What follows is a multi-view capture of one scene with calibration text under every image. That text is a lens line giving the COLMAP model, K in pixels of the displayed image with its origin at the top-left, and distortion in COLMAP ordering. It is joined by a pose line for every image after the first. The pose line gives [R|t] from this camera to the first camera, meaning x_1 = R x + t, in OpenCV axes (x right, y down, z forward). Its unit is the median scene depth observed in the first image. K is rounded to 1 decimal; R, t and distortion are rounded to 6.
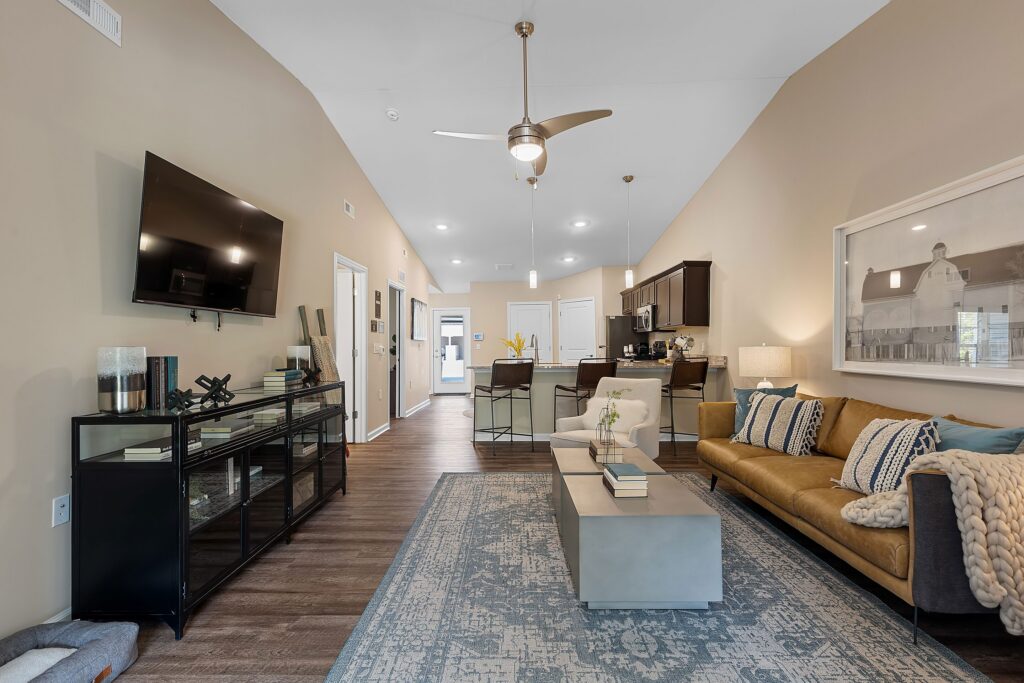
lens RADIAL K [[456.4, 0, 507.6], [0, 456.4, 342.1], [0, 0, 1]] dist [0.009616, -0.000393]
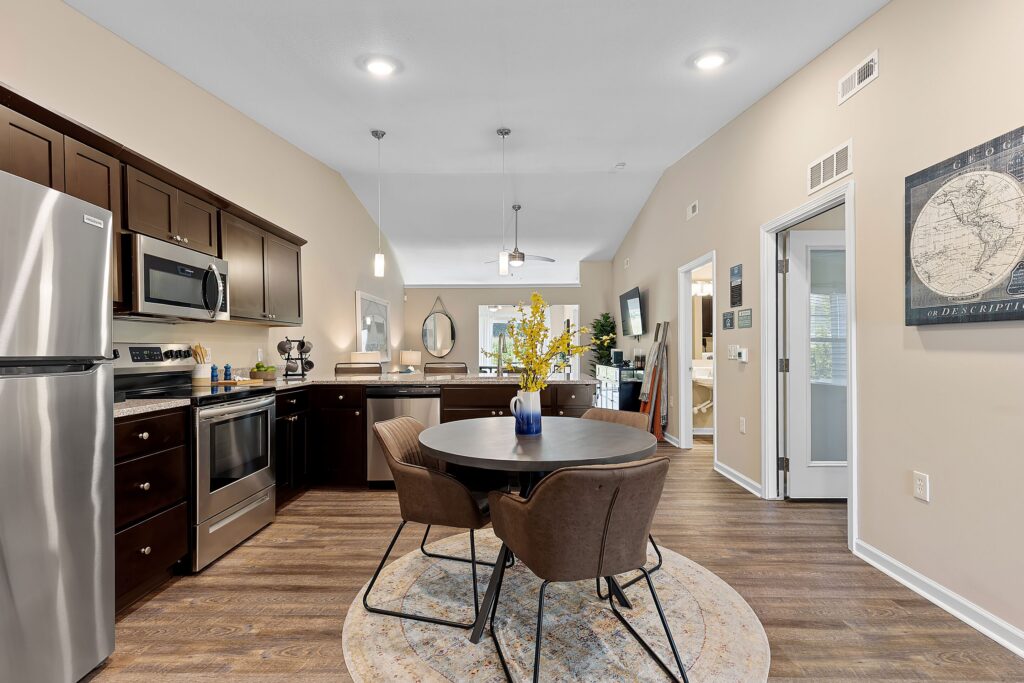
lens RADIAL K [[461.2, 0, 506.4], [0, 461.2, 350.3], [0, 0, 1]] dist [0.011500, -0.000410]
pose [[-0.999917, 0.006732, 0.010990, 0.077295], [0.006680, 0.999966, -0.004760, 0.022932], [-0.011021, -0.004686, -0.999928, 3.822022]]
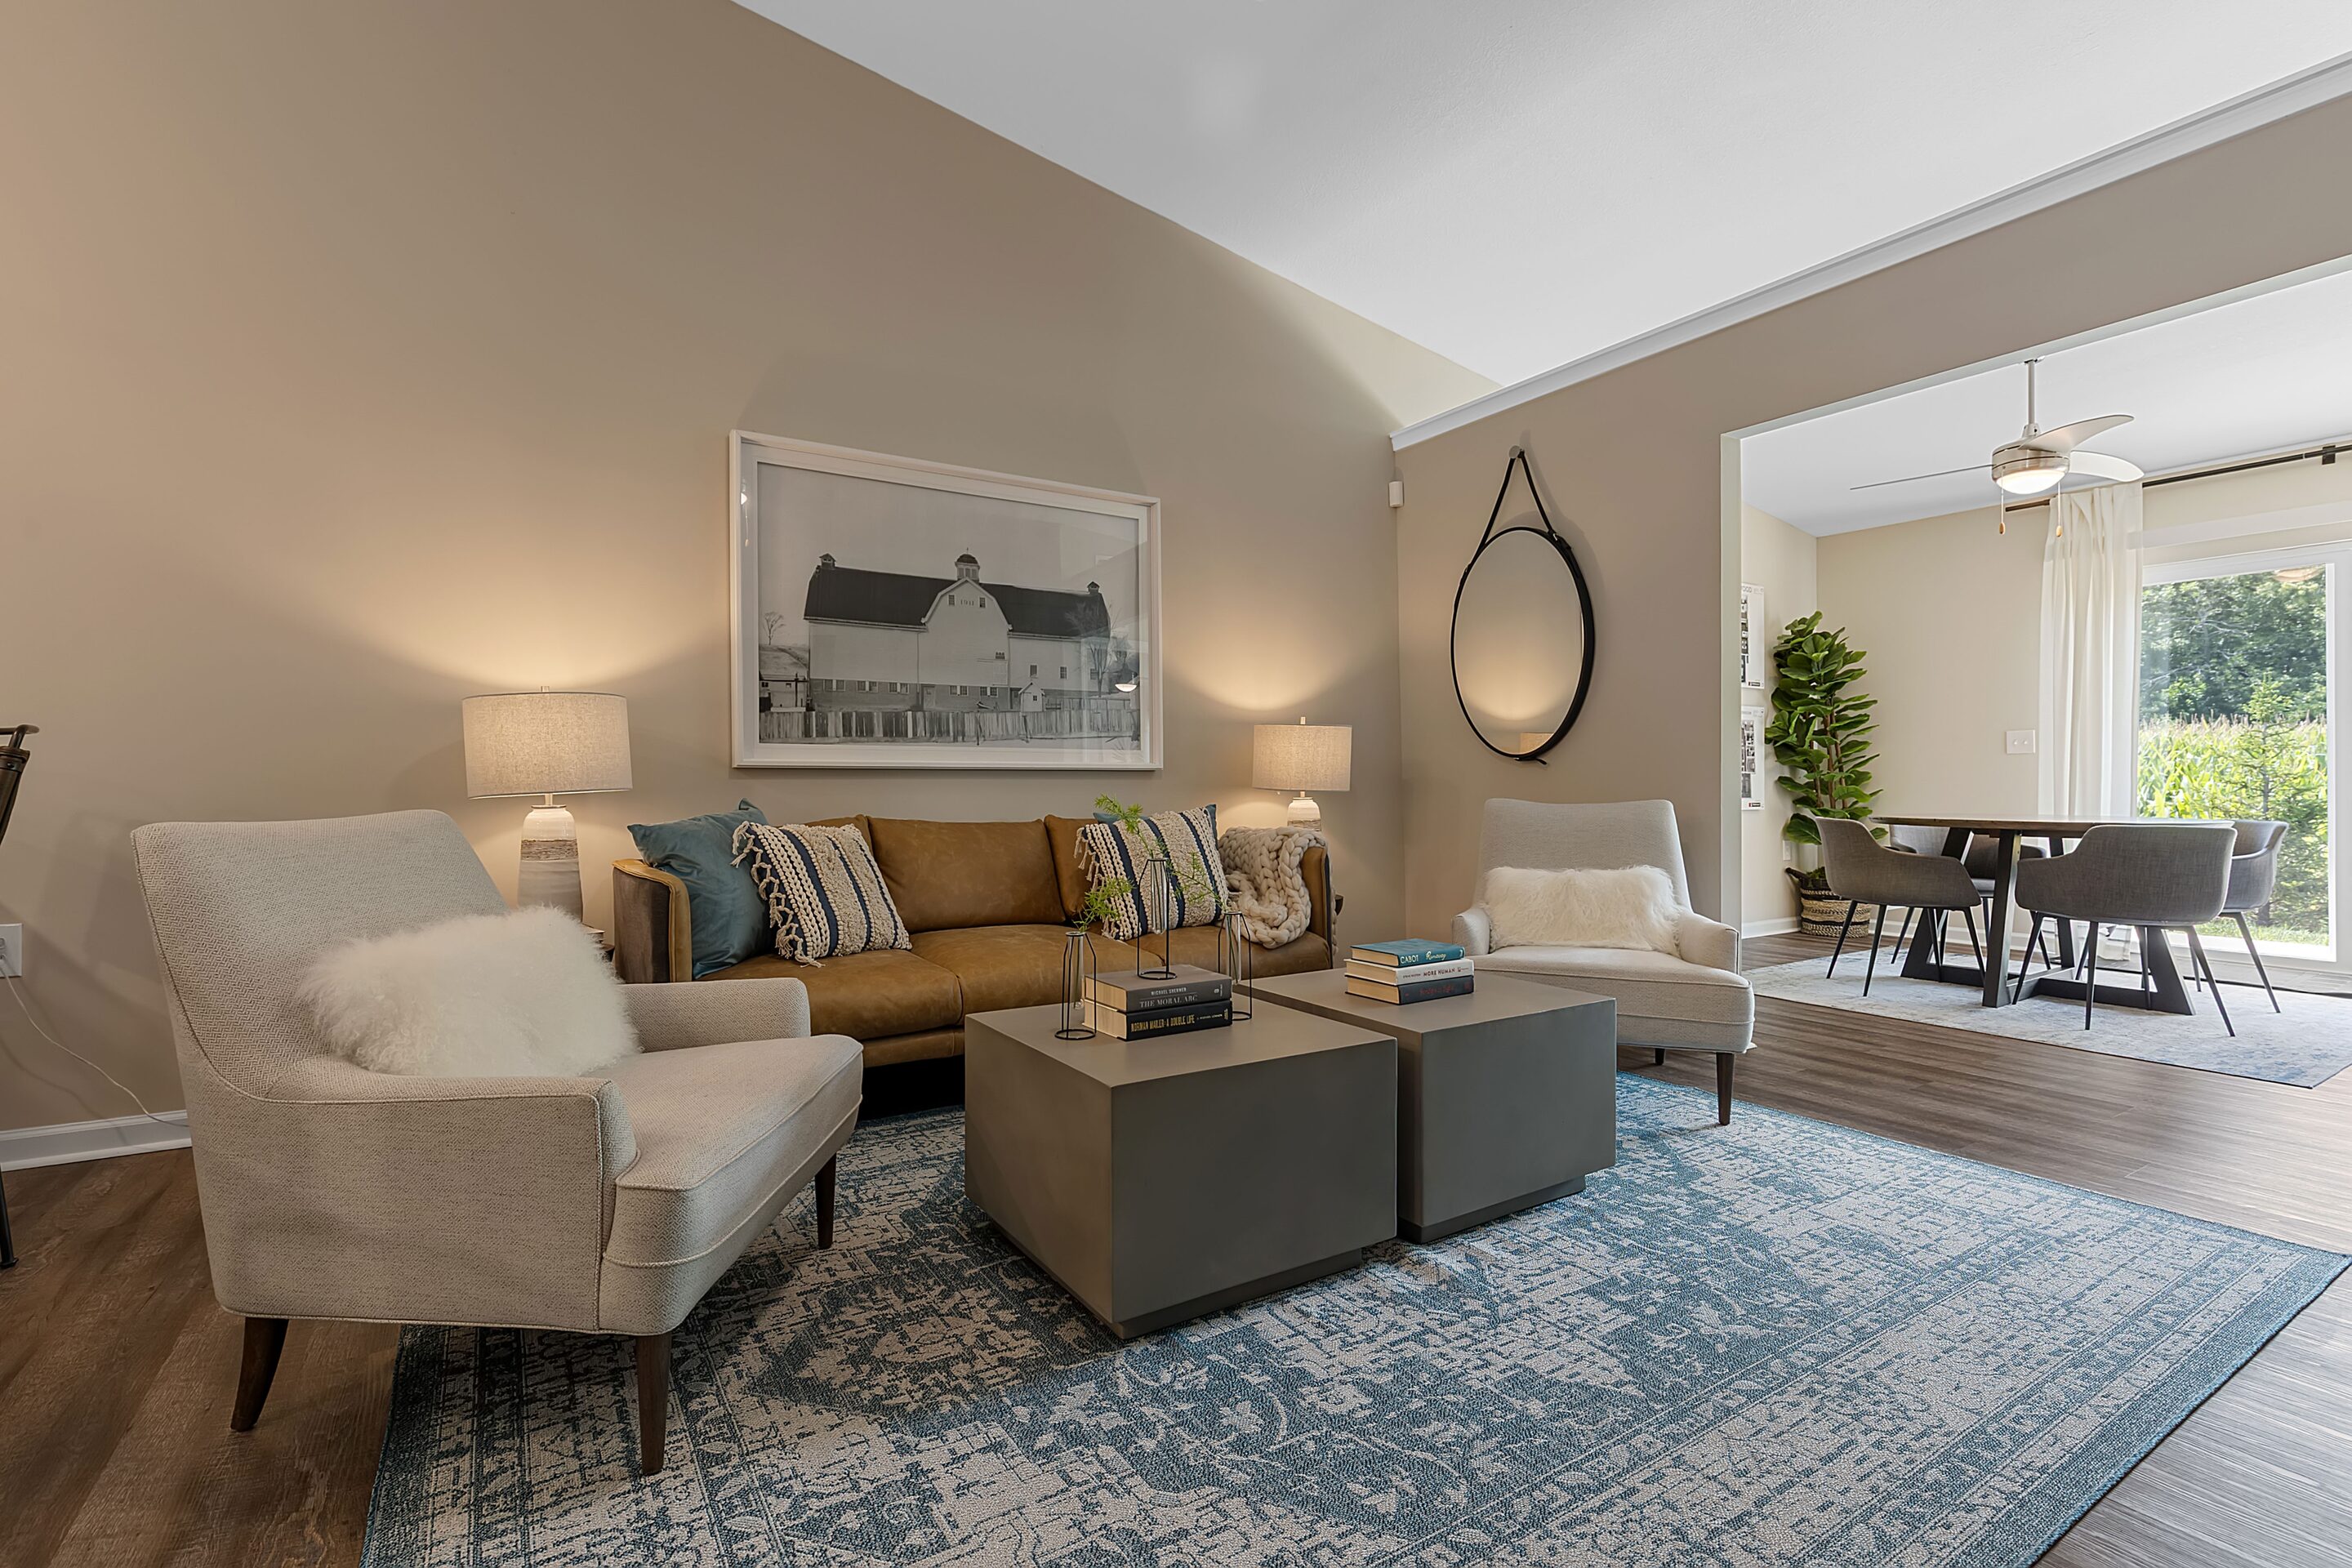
lens RADIAL K [[1048.3, 0, 1165.9], [0, 1048.3, 785.5], [0, 0, 1]] dist [0.009616, -0.000393]
pose [[-0.540924, 0.002747, 0.841067, -0.418594], [-0.003871, 0.999976, -0.005756, 0.108522], [-0.841062, -0.006369, -0.540901, 1.531111]]
